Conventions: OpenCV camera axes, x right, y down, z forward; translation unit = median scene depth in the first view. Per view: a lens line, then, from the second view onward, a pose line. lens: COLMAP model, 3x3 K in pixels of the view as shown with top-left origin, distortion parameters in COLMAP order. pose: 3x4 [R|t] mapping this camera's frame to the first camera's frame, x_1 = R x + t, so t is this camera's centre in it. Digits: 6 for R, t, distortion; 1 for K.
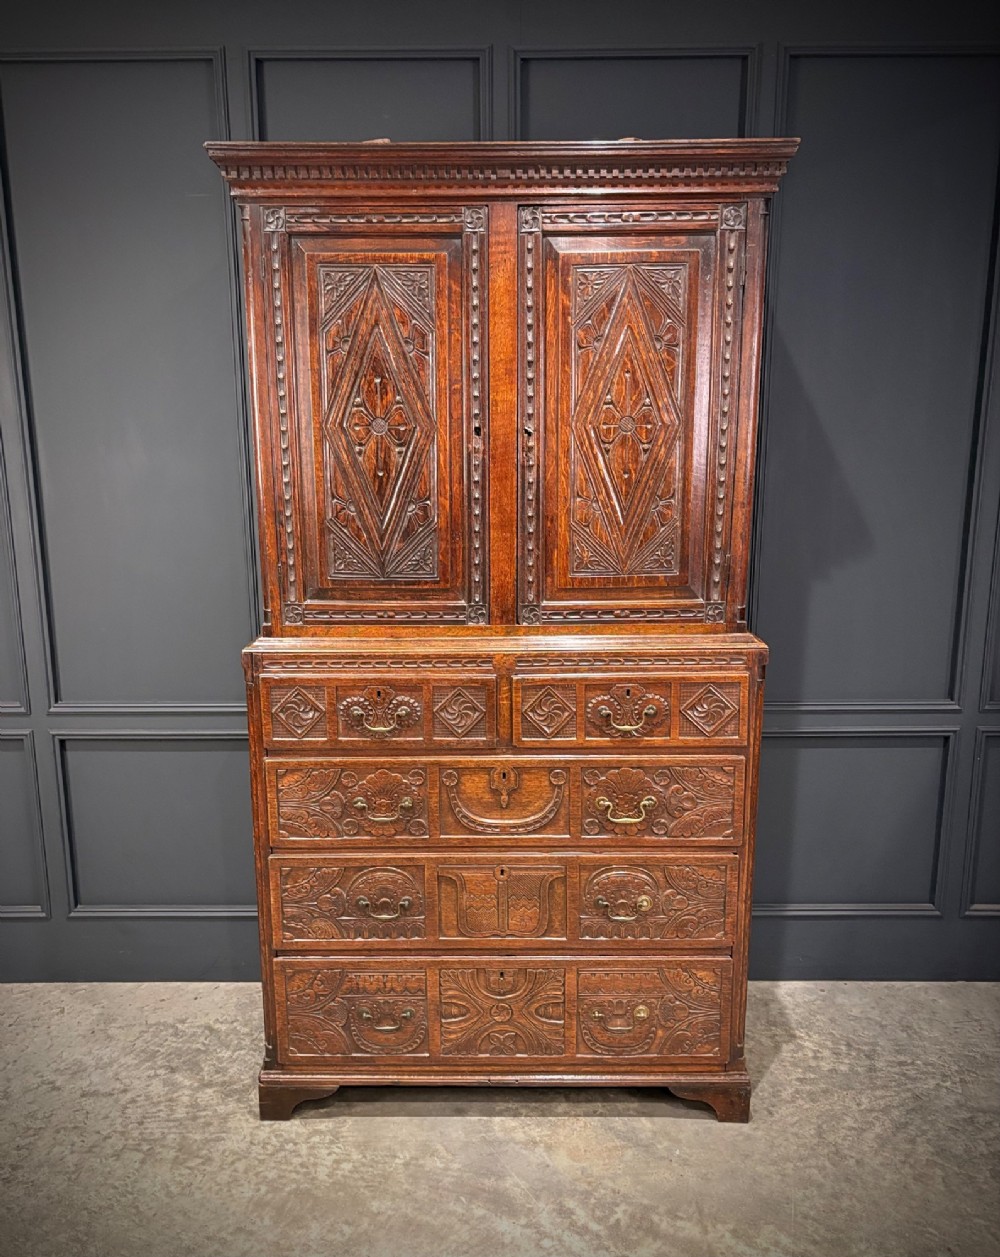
lens RADIAL K [[955.3, 0, 496.4], [0, 955.3, 664.9], [0, 0, 1]] dist [0.065550, -0.061265]
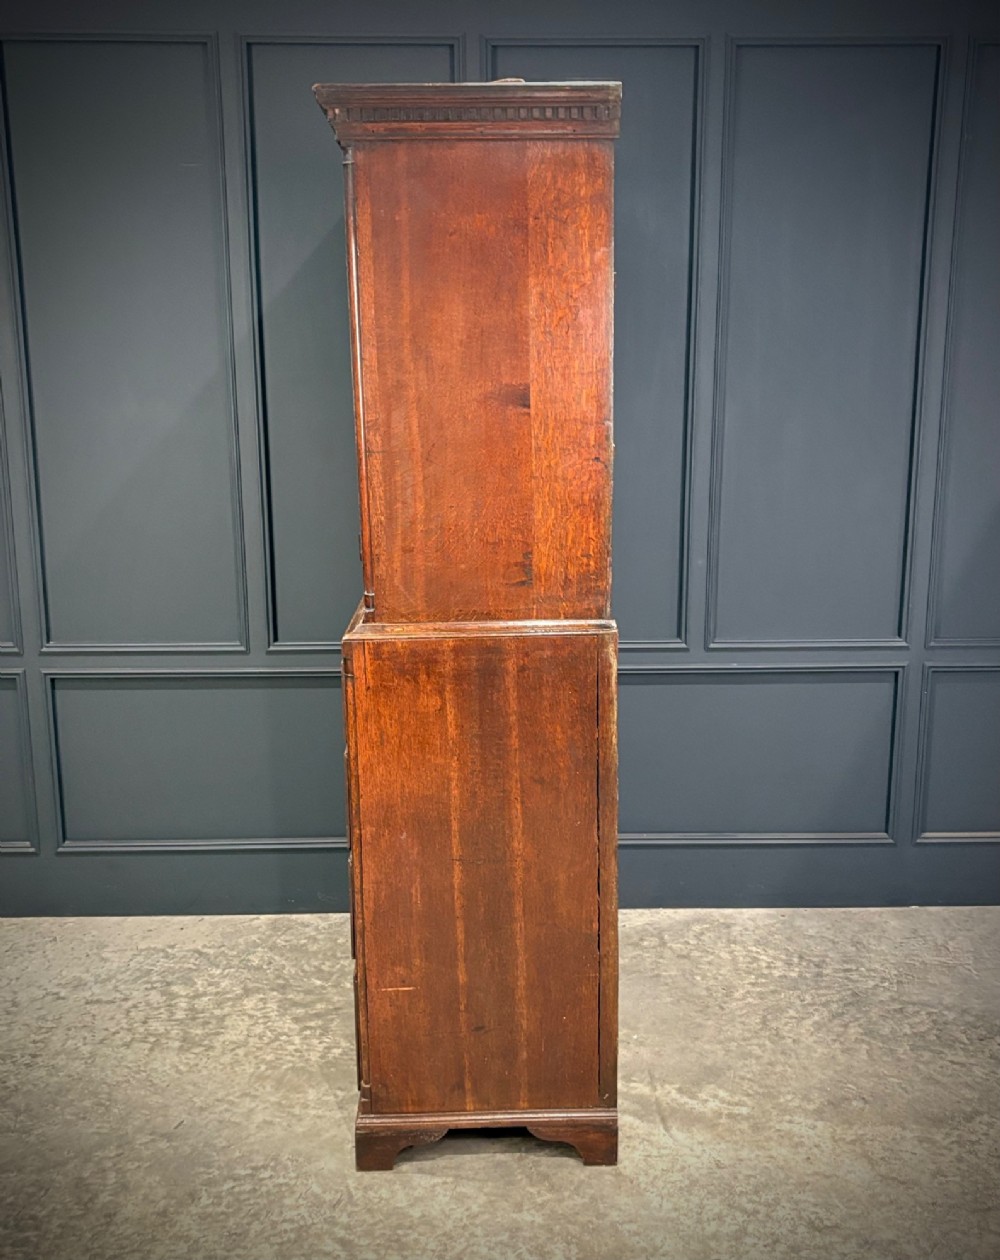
lens RADIAL K [[1122.0, 0, 504.5], [0, 1122.0, 628.7], [0, 0, 1]] dist [-0.002612, 0.024979]
pose [[0.999624, -0.002894, 0.027278, 0.003436], [0.003038, 0.999982, -0.005240, 0.041346], [-0.027262, 0.005320, 0.999614, -0.284961]]
